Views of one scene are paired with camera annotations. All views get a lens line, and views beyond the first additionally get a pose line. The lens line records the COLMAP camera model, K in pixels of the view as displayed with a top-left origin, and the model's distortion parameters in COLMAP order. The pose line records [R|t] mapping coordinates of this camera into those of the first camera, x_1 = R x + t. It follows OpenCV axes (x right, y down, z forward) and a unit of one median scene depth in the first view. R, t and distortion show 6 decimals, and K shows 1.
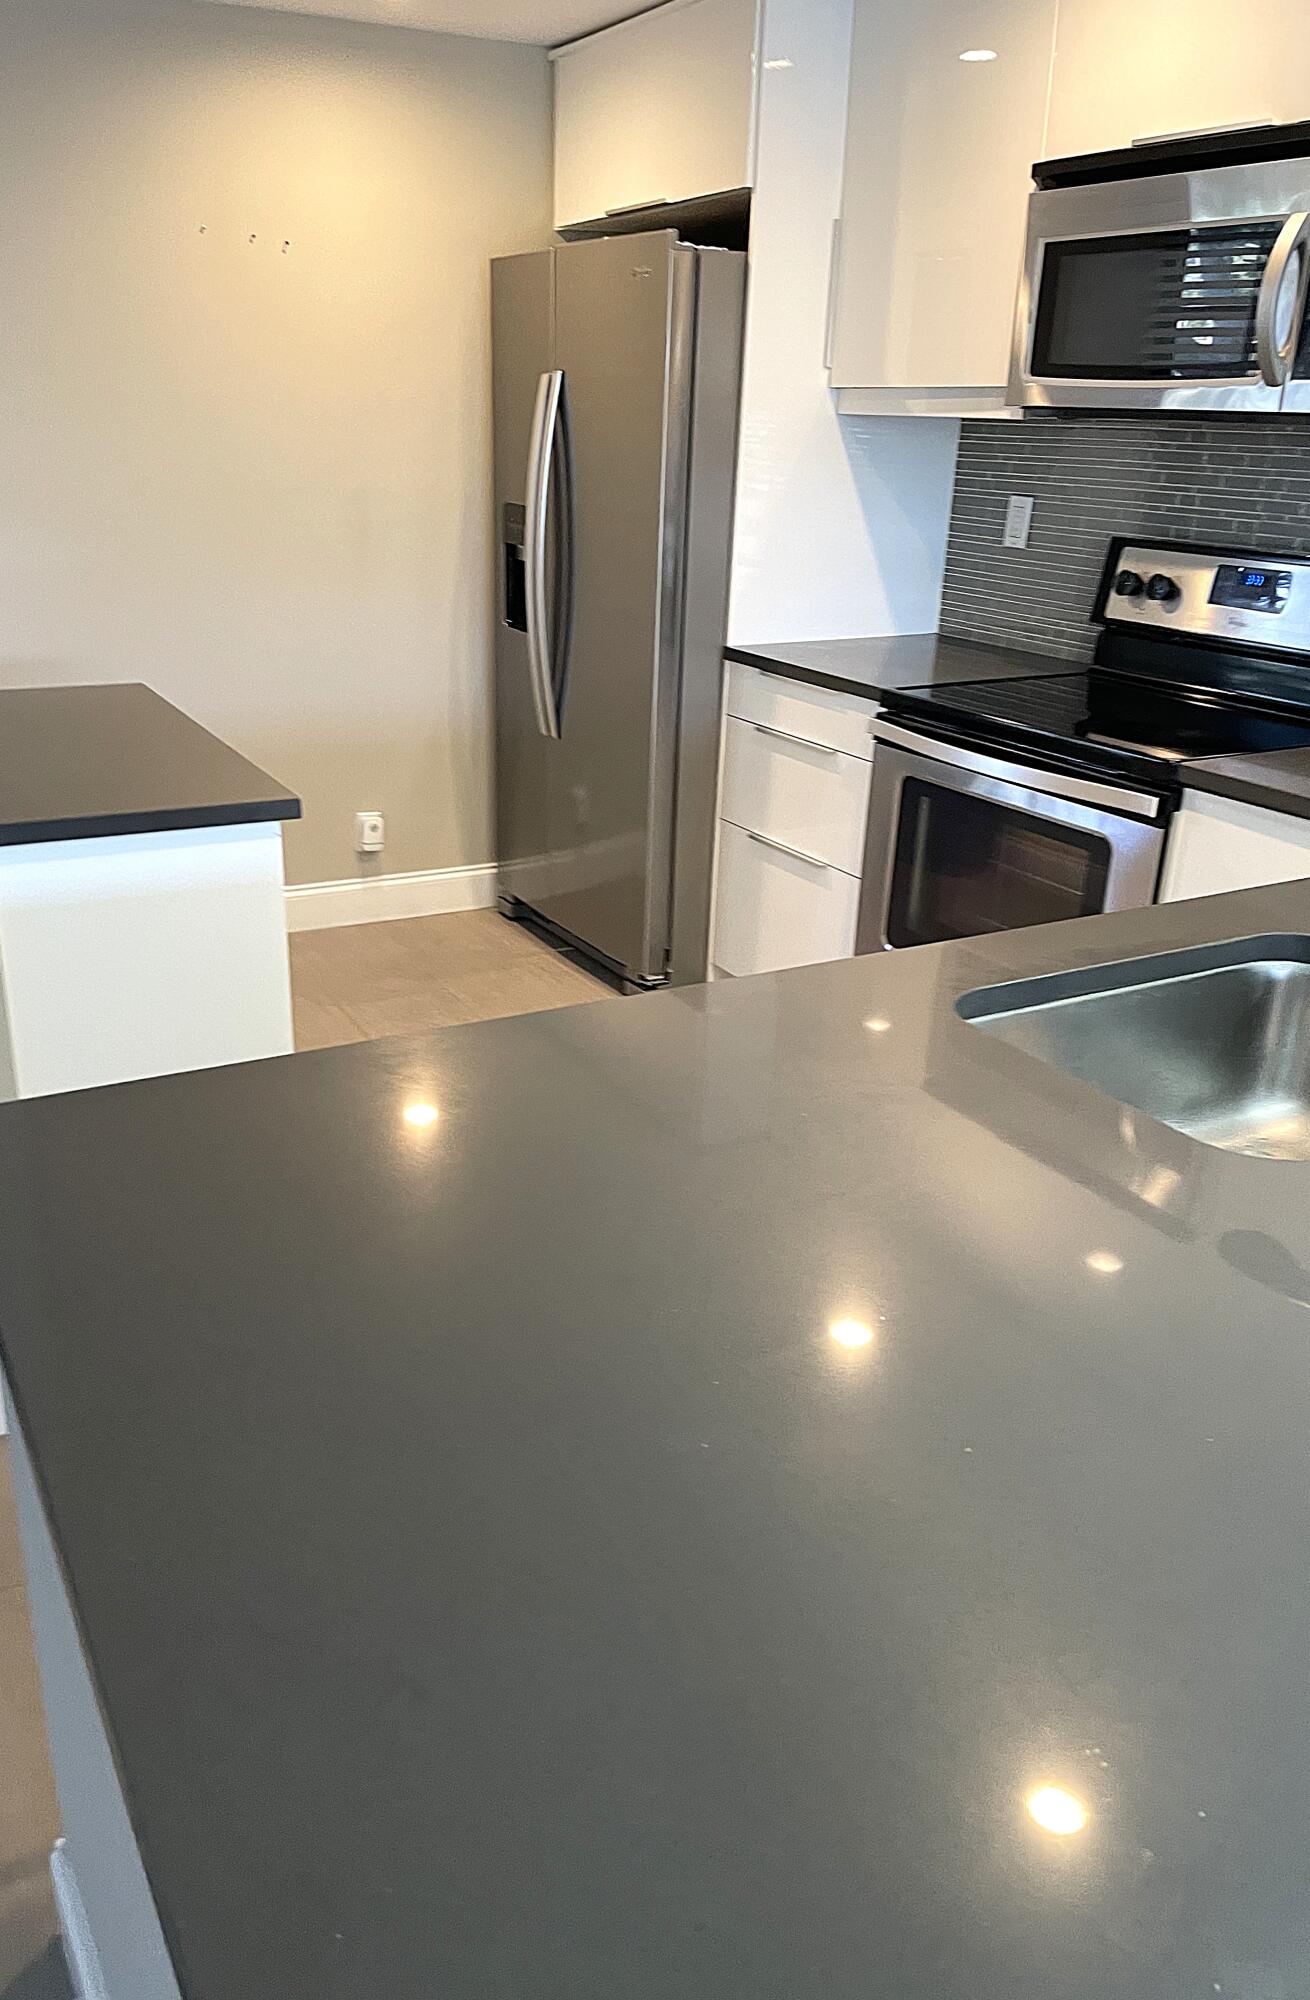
lens RADIAL K [[1633.7, 0, 651.2], [0, 1633.7, 1069.2], [0, 0, 1]] dist [-0.001344, 0.000957]
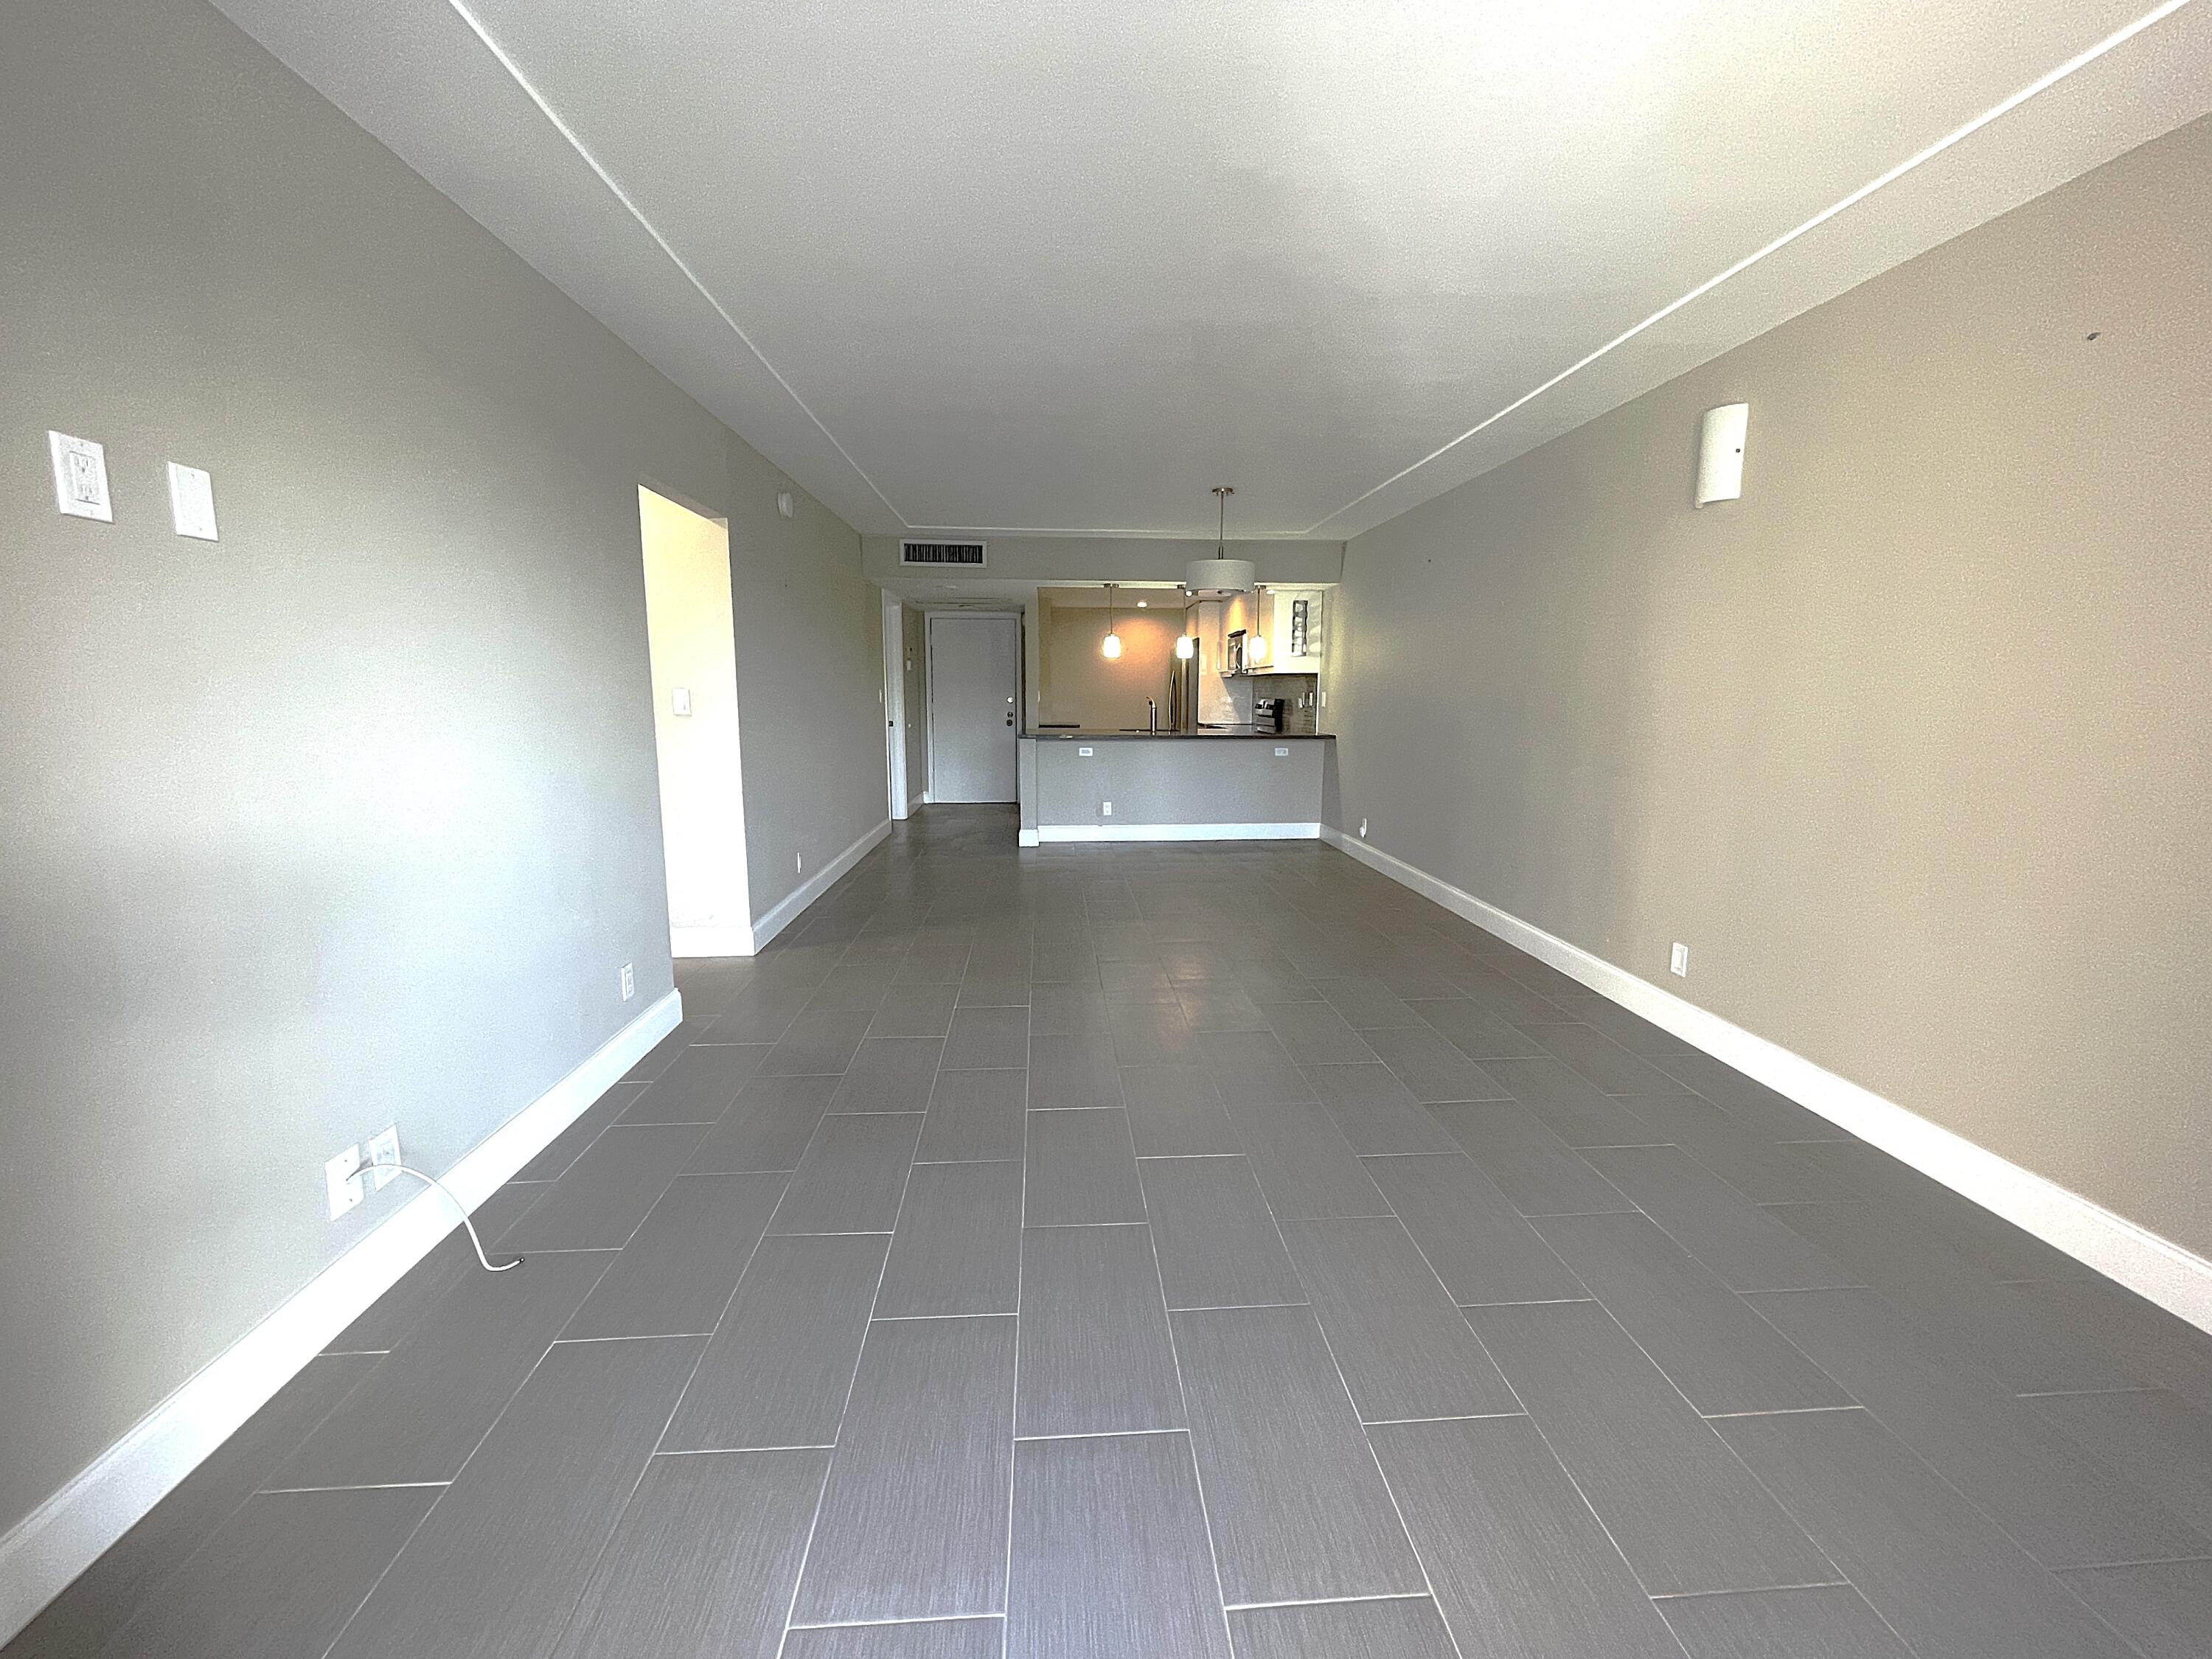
lens RADIAL K [[892.7, 0, 1109.6], [0, 892.7, 829.1], [0, 0, 1]] dist [0.001386, -0.001067]
pose [[0.912535, 0.044629, -0.406557, 1.040351], [-0.138605, 0.968953, -0.204741, 0.725776], [0.384798, 0.243184, 0.890389, -1.601008]]
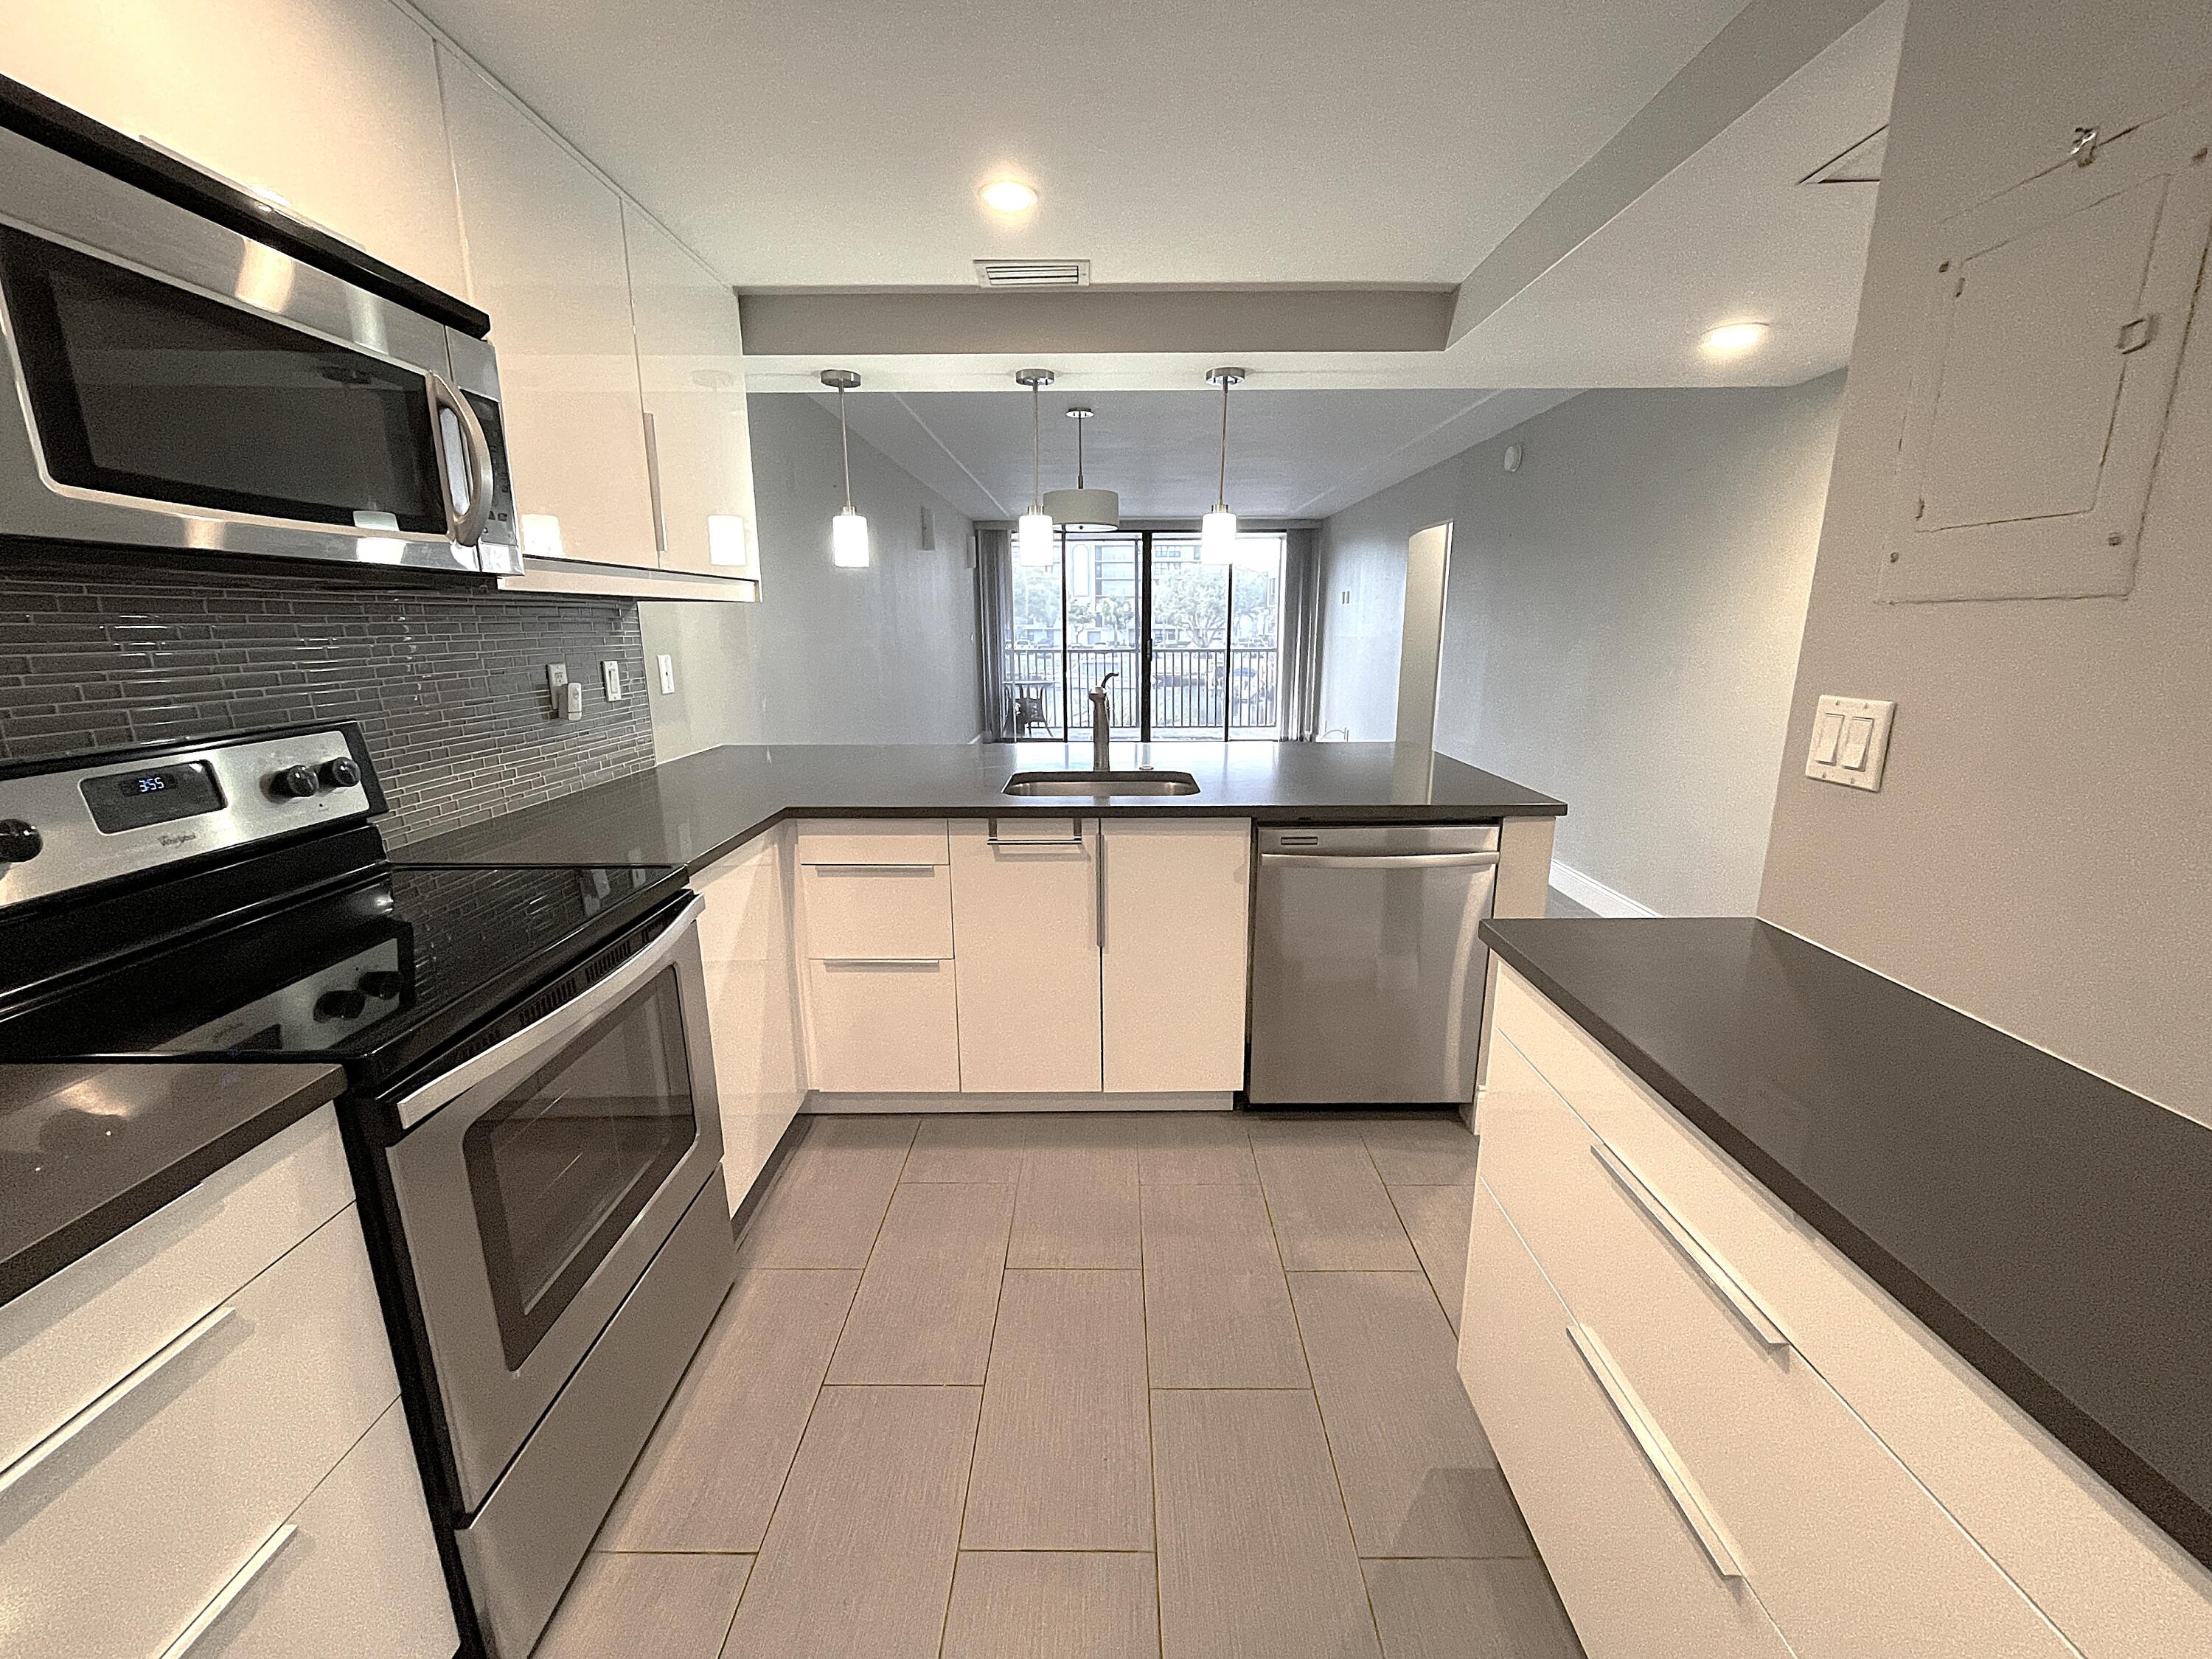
lens RADIAL K [[892.7, 0, 1109.6], [0, 892.7, 829.1], [0, 0, 1]] dist [0.001386, -0.001067]
pose [[-0.883184, -0.118011, 0.453937, -0.182040], [0.169767, 0.821772, 0.543939, -0.391047], [-0.437224, 0.557462, -0.705742, 1.008350]]
